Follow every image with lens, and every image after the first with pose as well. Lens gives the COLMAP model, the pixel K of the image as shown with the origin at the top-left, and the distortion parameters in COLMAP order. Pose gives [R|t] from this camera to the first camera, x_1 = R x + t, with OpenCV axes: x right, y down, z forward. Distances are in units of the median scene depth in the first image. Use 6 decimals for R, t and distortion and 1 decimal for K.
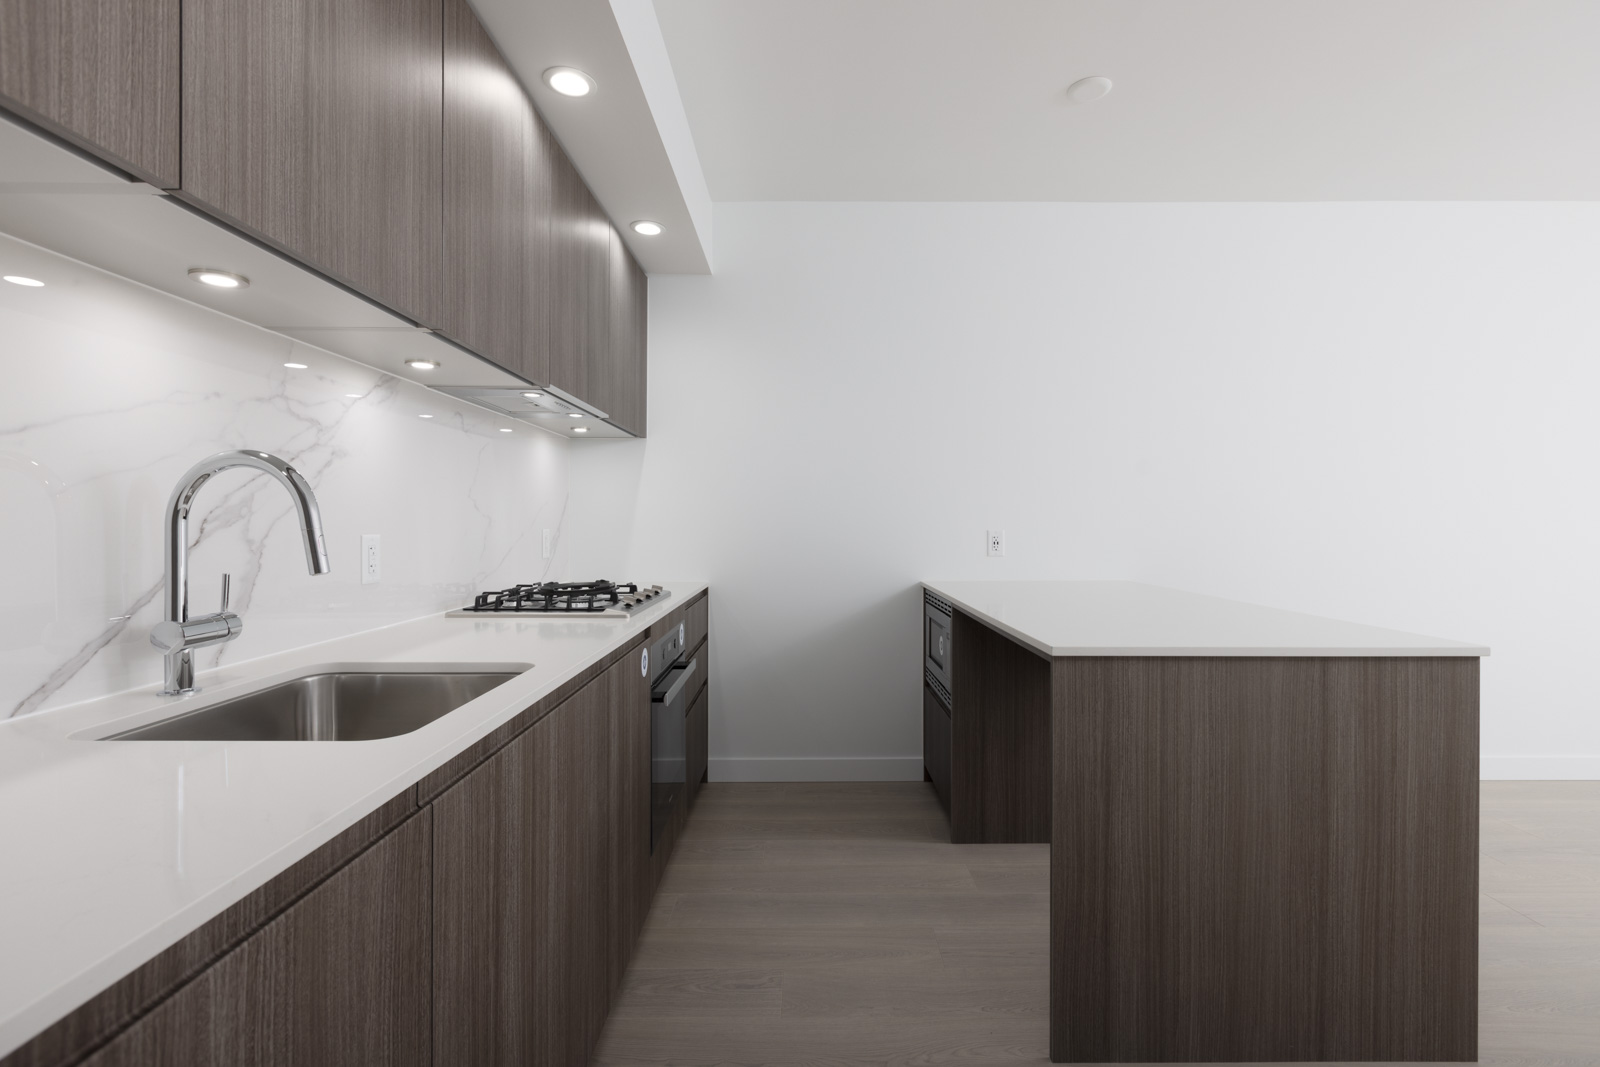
lens RADIAL K [[746.4, 0, 799.5], [0, 746.4, 527.1], [0, 0, 1]] dist [0.000427, 0.000678]
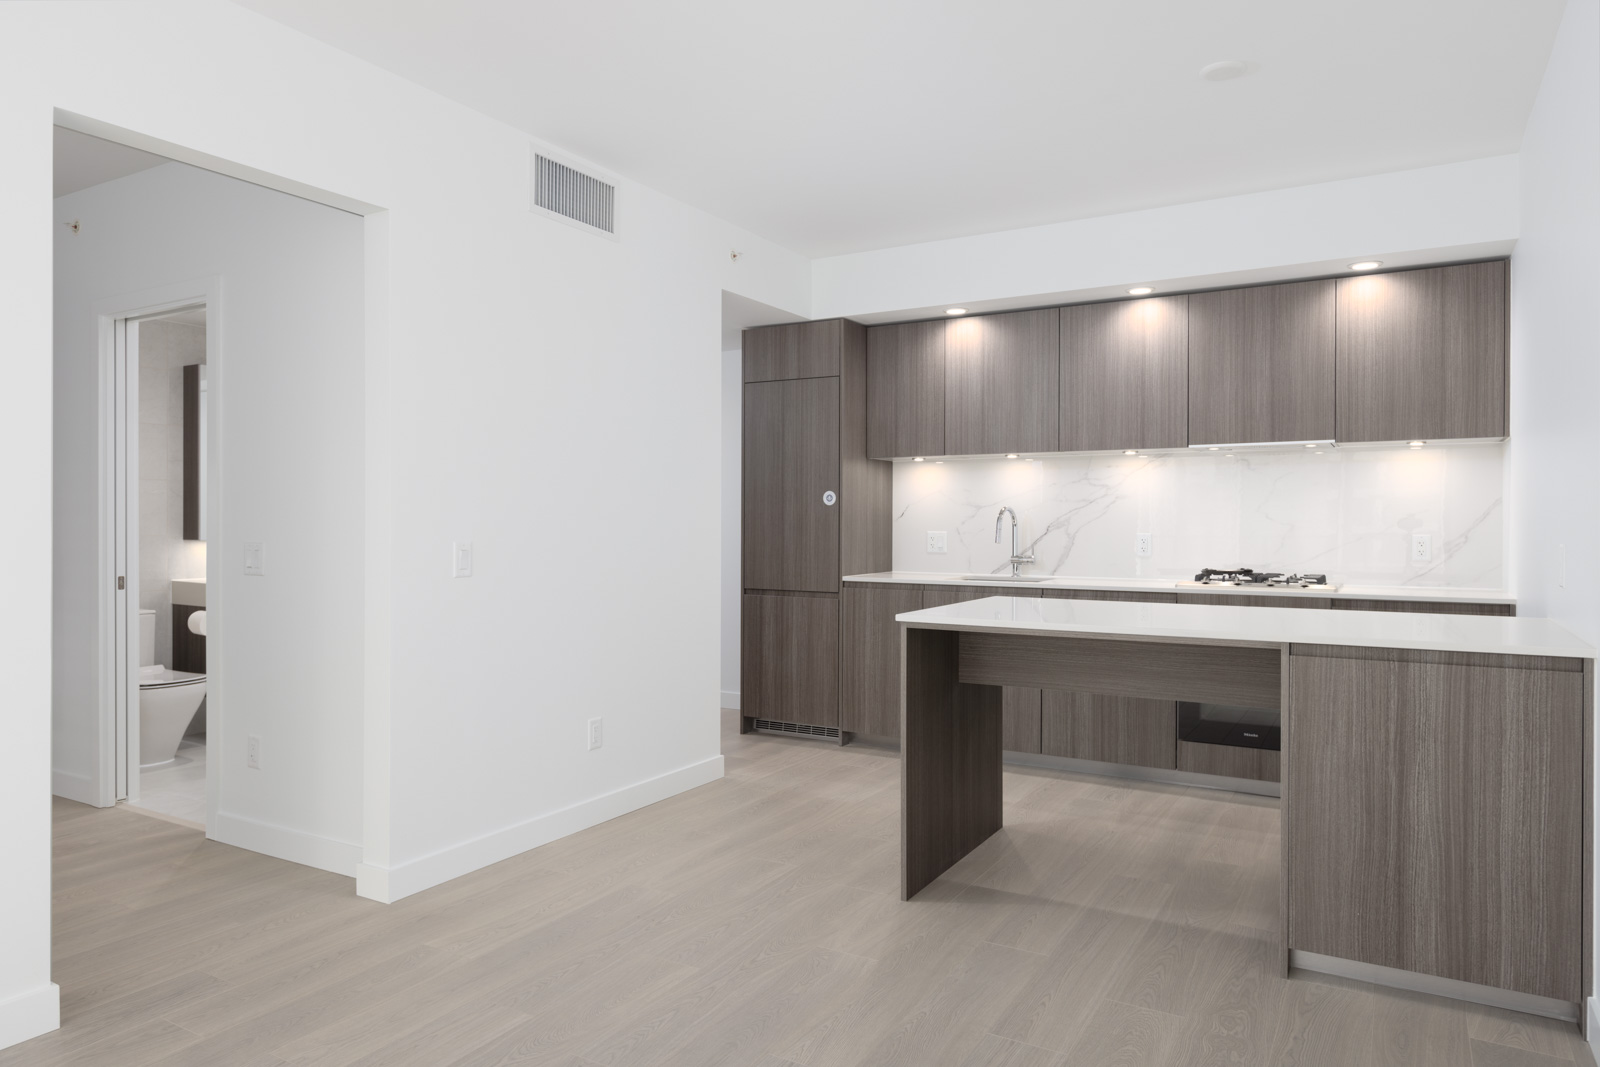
lens RADIAL K [[1041.1, 0, 794.1], [0, 1041.1, 525.3], [0, 0, 1]] dist [0.001875, 0.000029]
pose [[-0.507236, 0.001439, -0.861806, 3.404060], [-0.005952, 0.999969, 0.005173, -0.030172], [0.861787, 0.007754, -0.507212, 2.277883]]
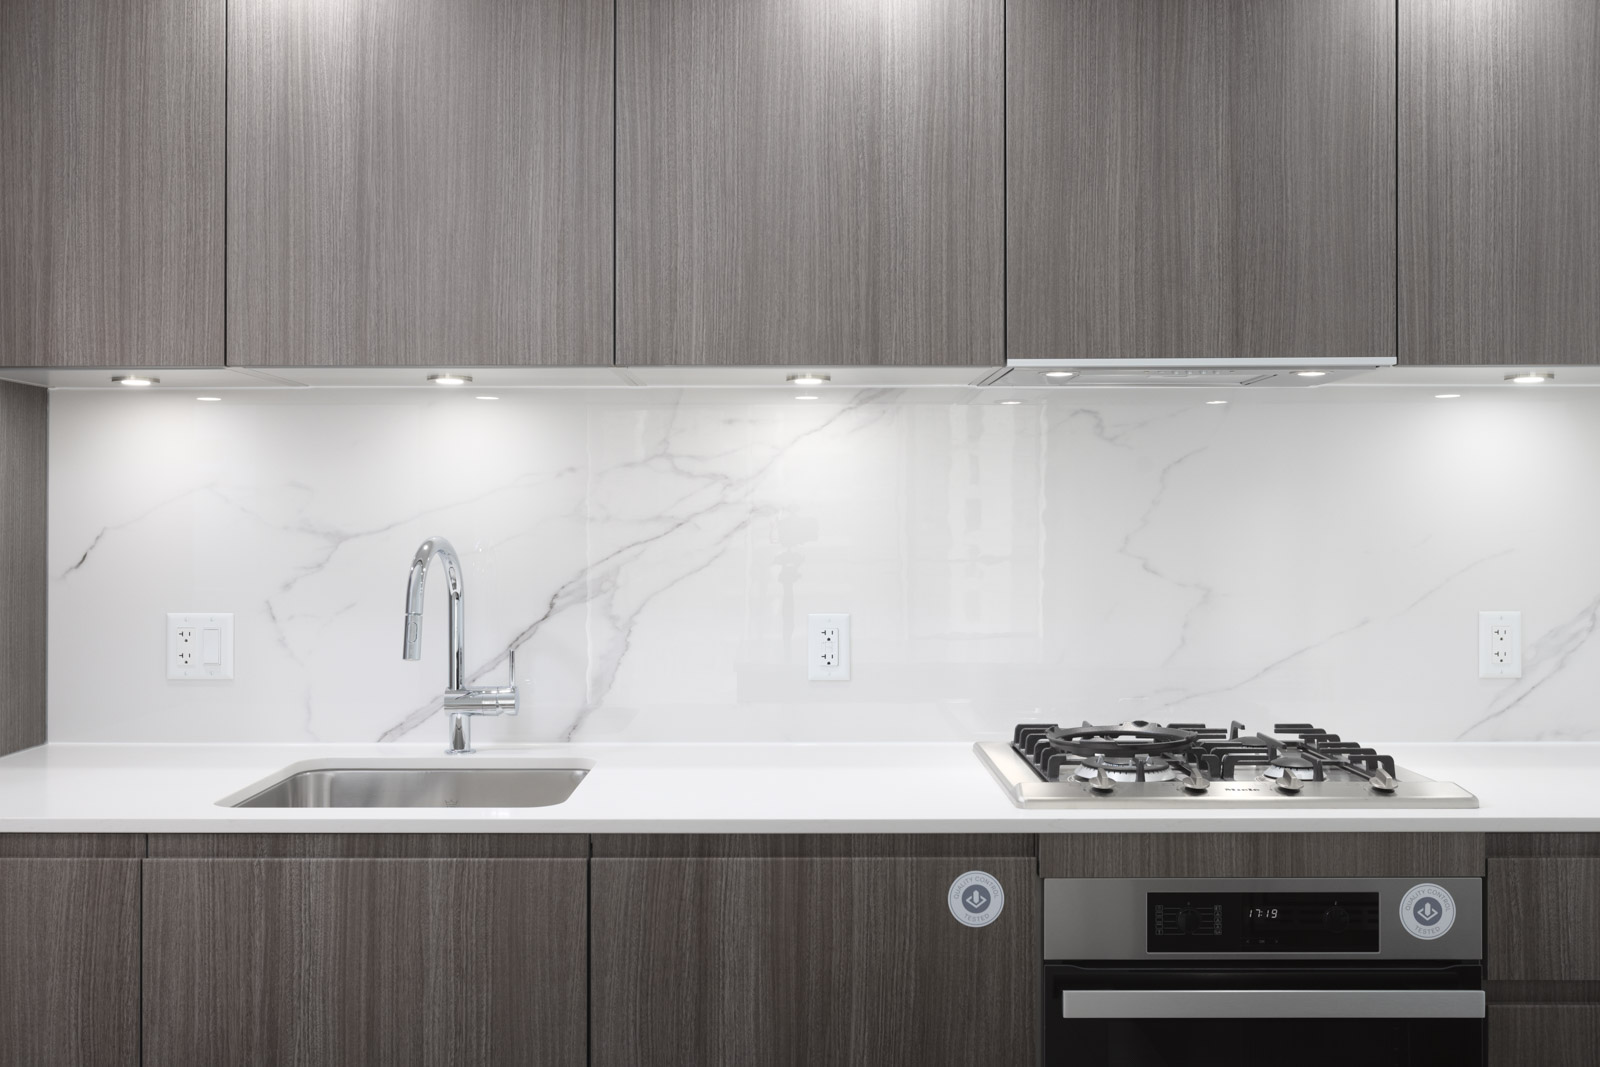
lens RADIAL K [[1435.9, 0, 786.5], [0, 1435.9, 518.6], [0, 0, 1]] dist [-0.000400, 0.001919]
pose [[-0.015511, -0.003989, -0.999872, 1.174677], [-0.003644, 0.999986, -0.003932, -0.109016], [0.999873, 0.003582, -0.015525, 1.362905]]
